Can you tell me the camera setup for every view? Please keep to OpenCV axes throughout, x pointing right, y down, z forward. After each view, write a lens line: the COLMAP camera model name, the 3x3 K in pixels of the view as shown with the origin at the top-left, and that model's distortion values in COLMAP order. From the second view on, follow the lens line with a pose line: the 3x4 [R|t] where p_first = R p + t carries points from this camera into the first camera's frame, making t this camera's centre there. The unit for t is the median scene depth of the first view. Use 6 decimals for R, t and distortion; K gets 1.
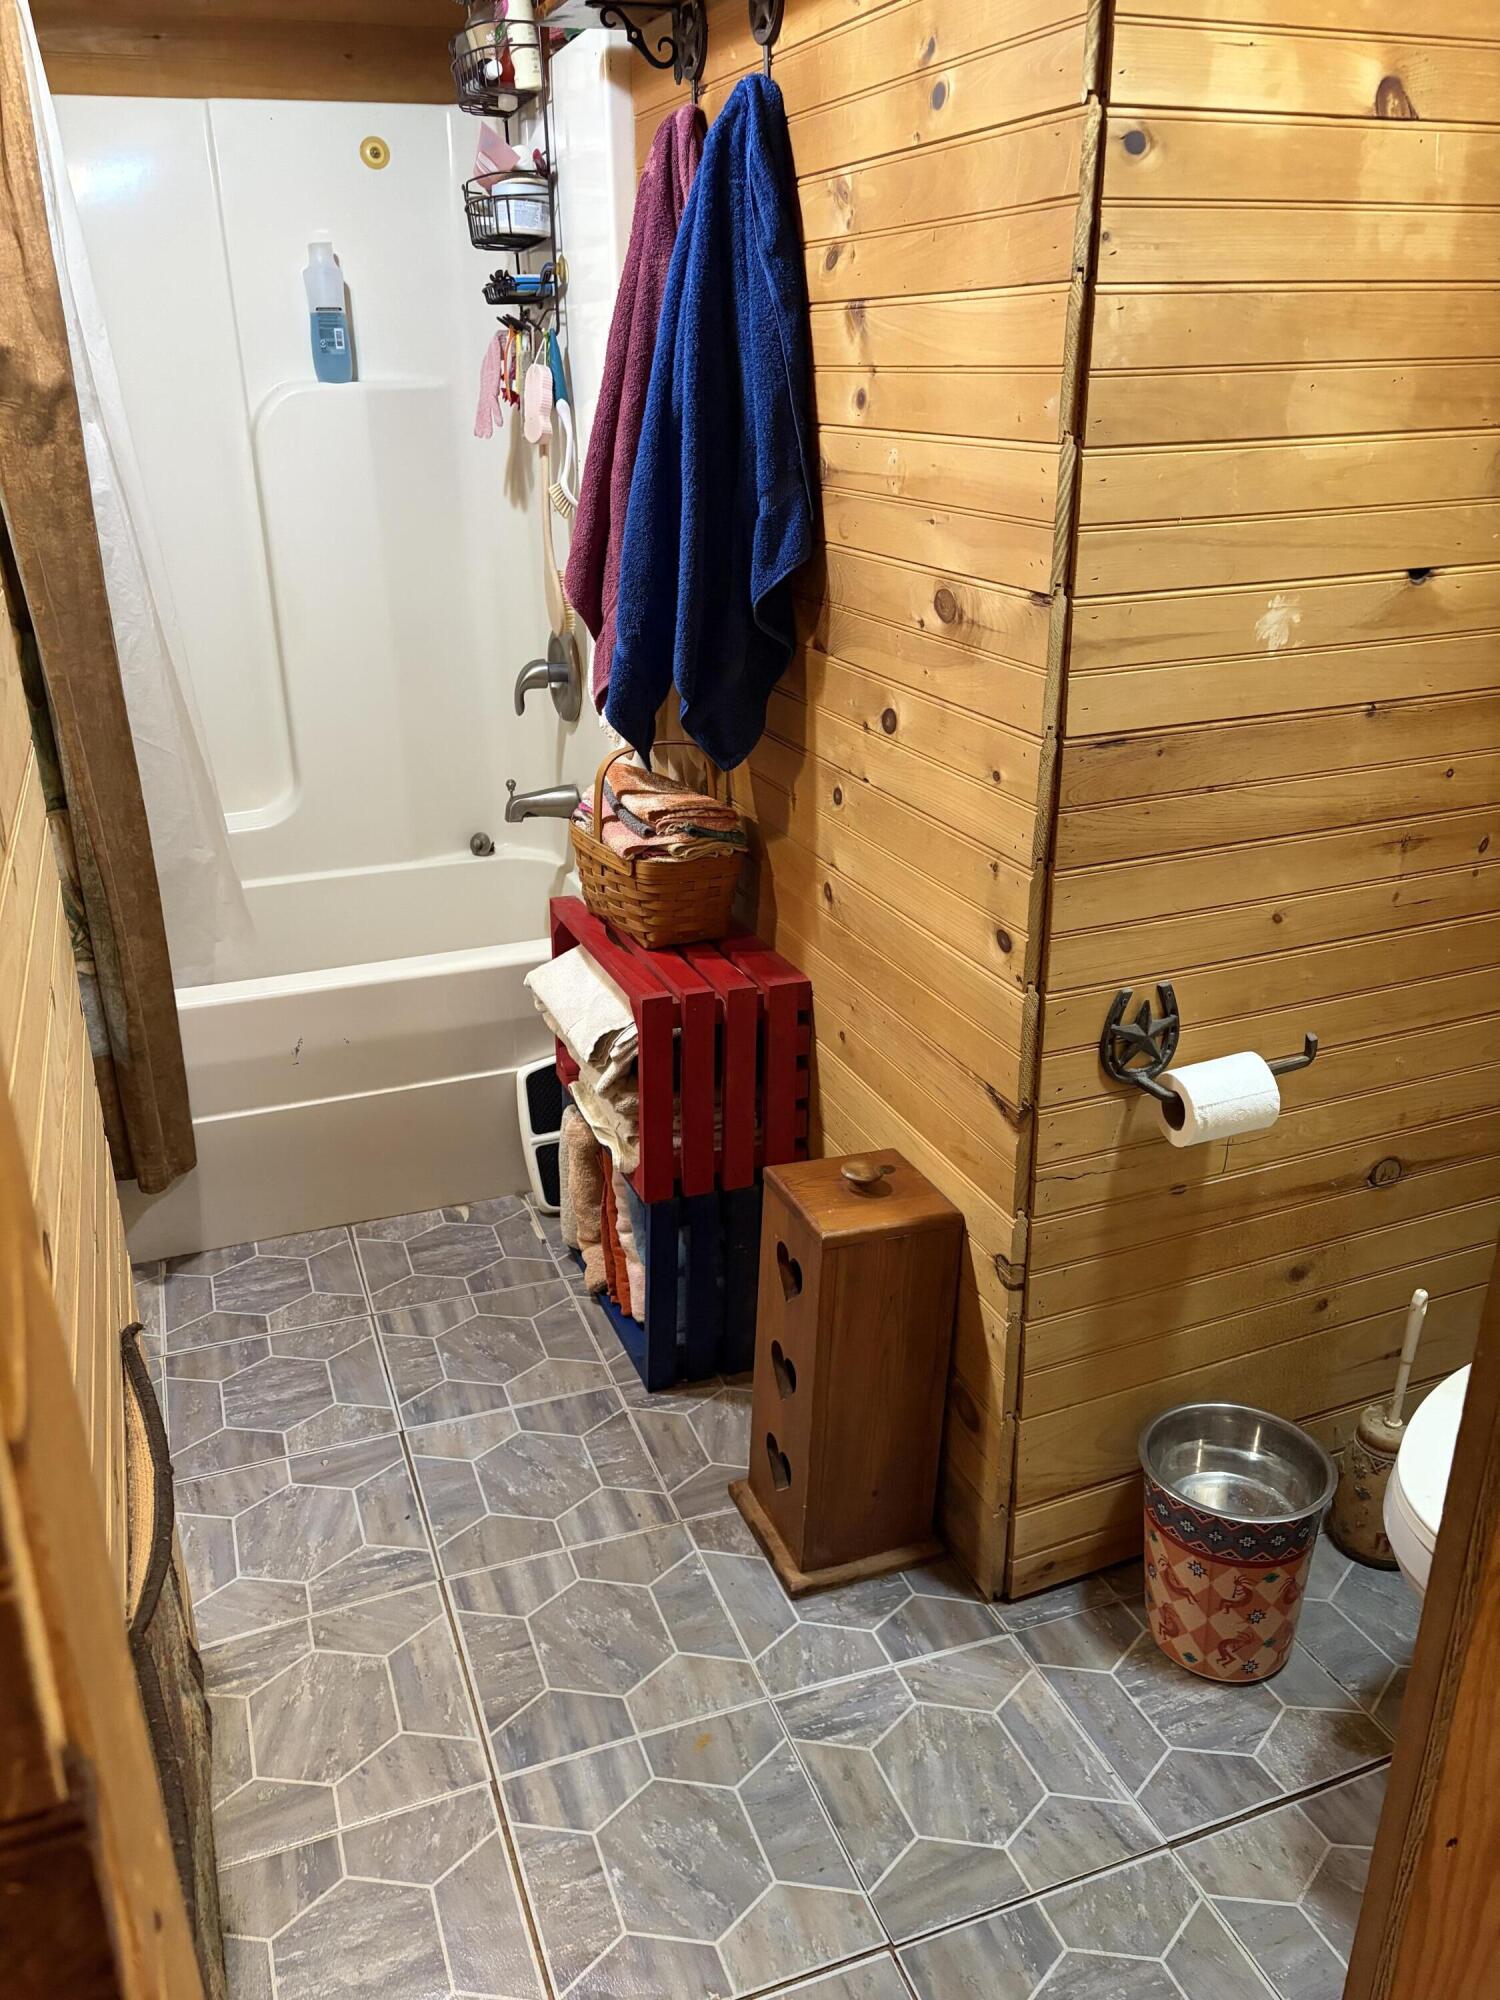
lens RADIAL K [[1491.4, 0, 750.0], [0, 1491.4, 1000.0], [0, 0, 1]] dist [0.036645, -0.045775]
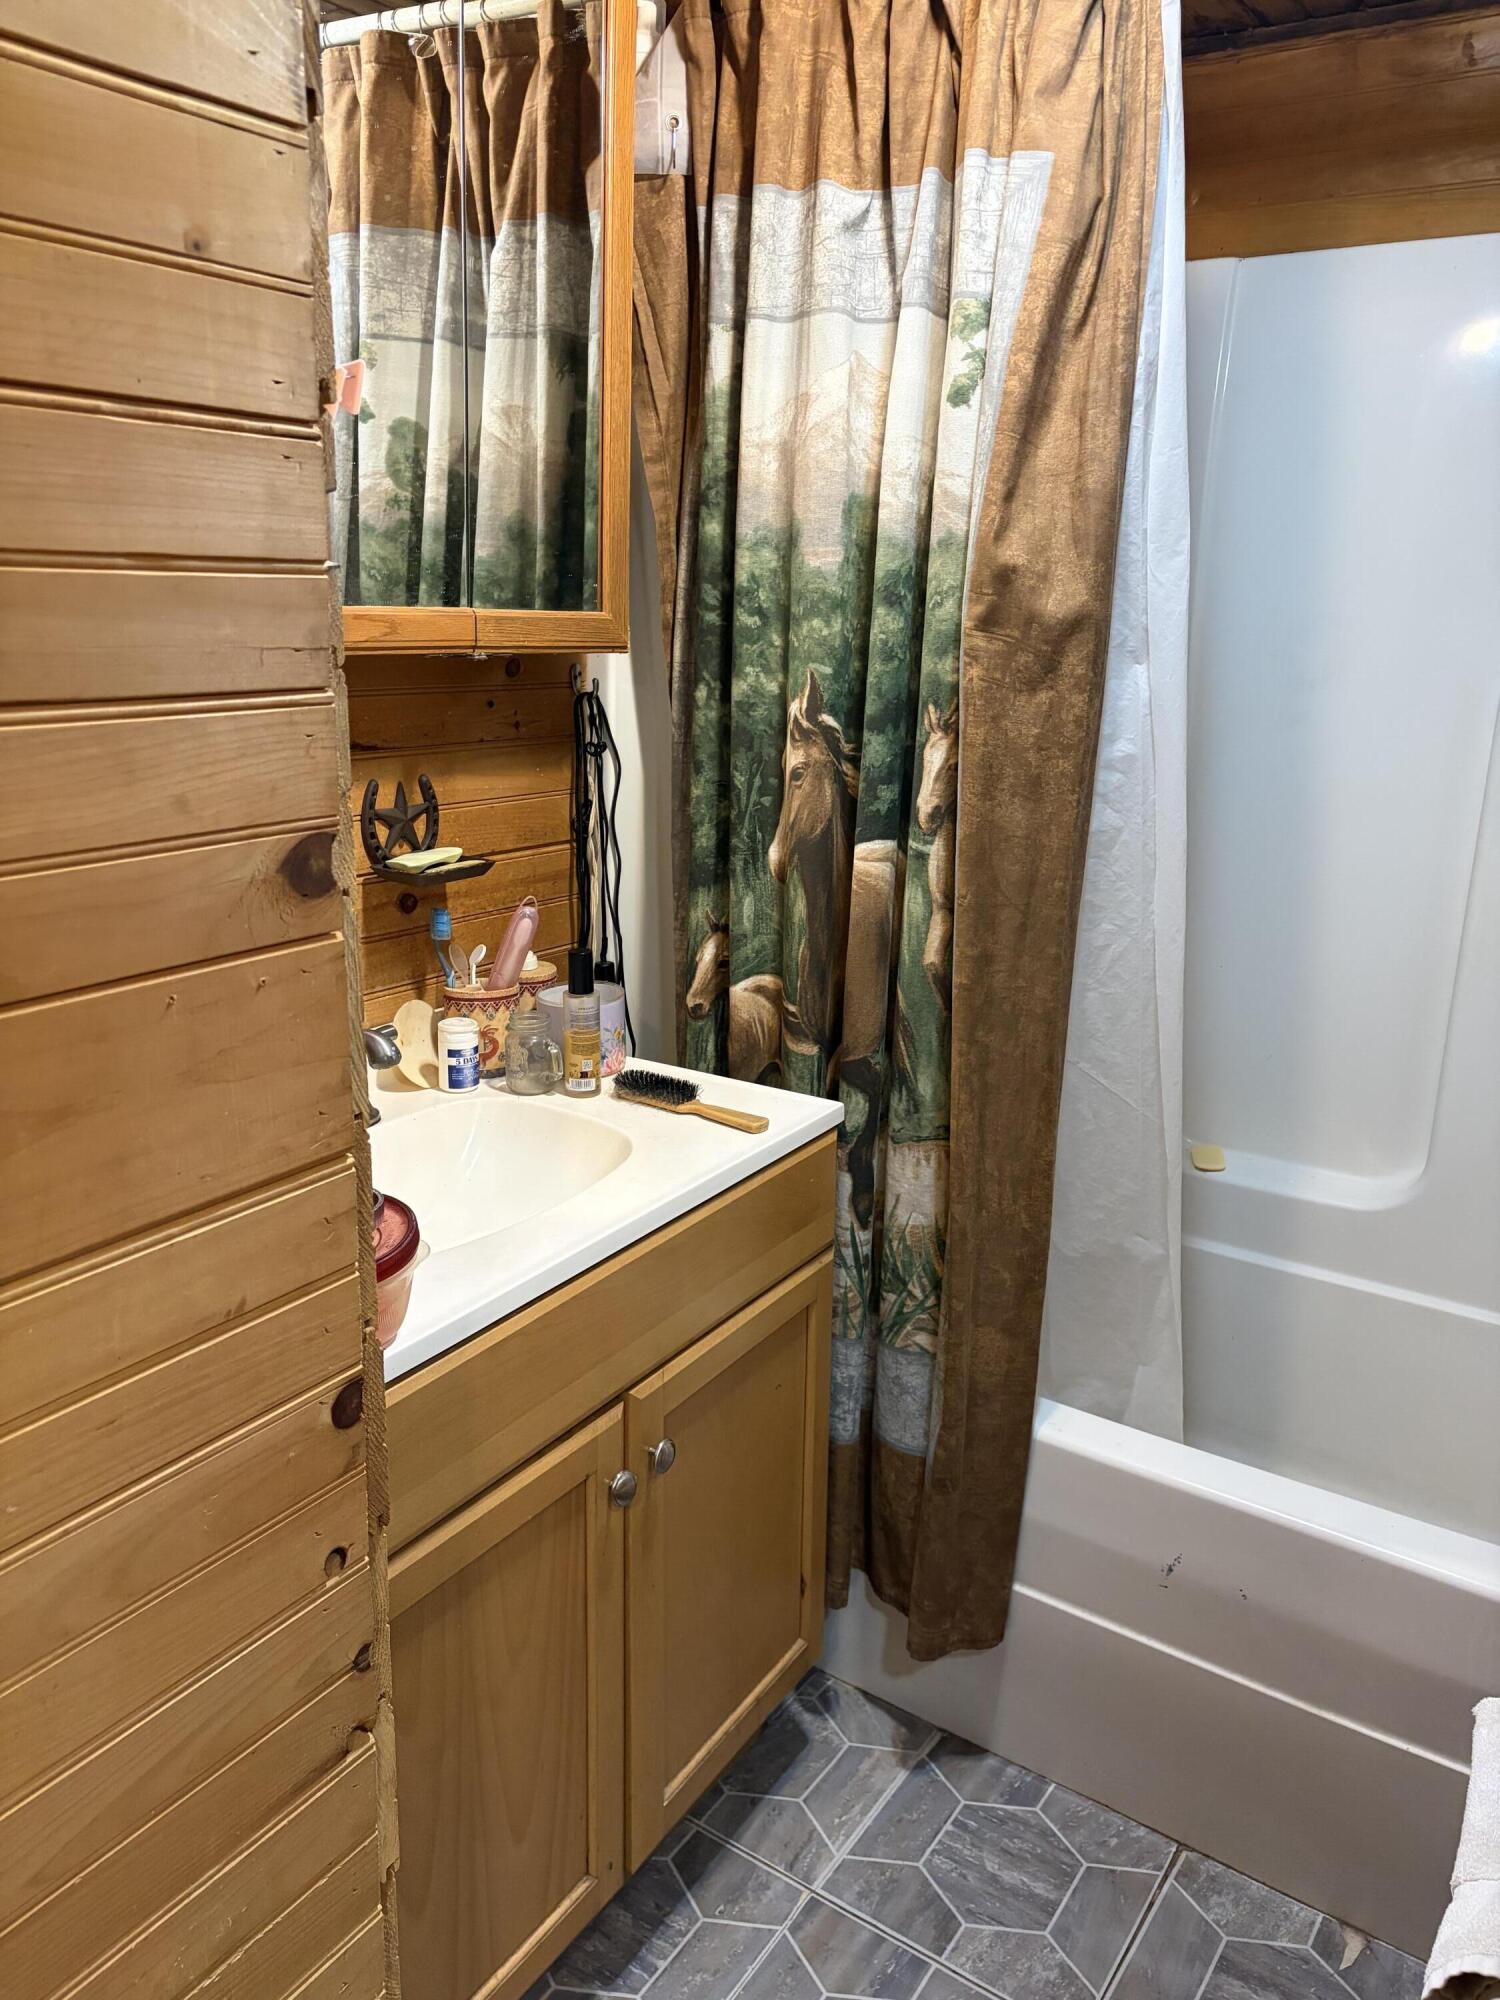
lens RADIAL K [[1491.4, 0, 750.0], [0, 1491.4, 1000.0], [0, 0, 1]] dist [0.036645, -0.045775]
pose [[0.581633, 0.238487, -0.777706, 0.052931], [-0.338709, 0.940239, 0.035013, -0.183065], [0.739580, 0.243052, 0.627652, 0.420207]]
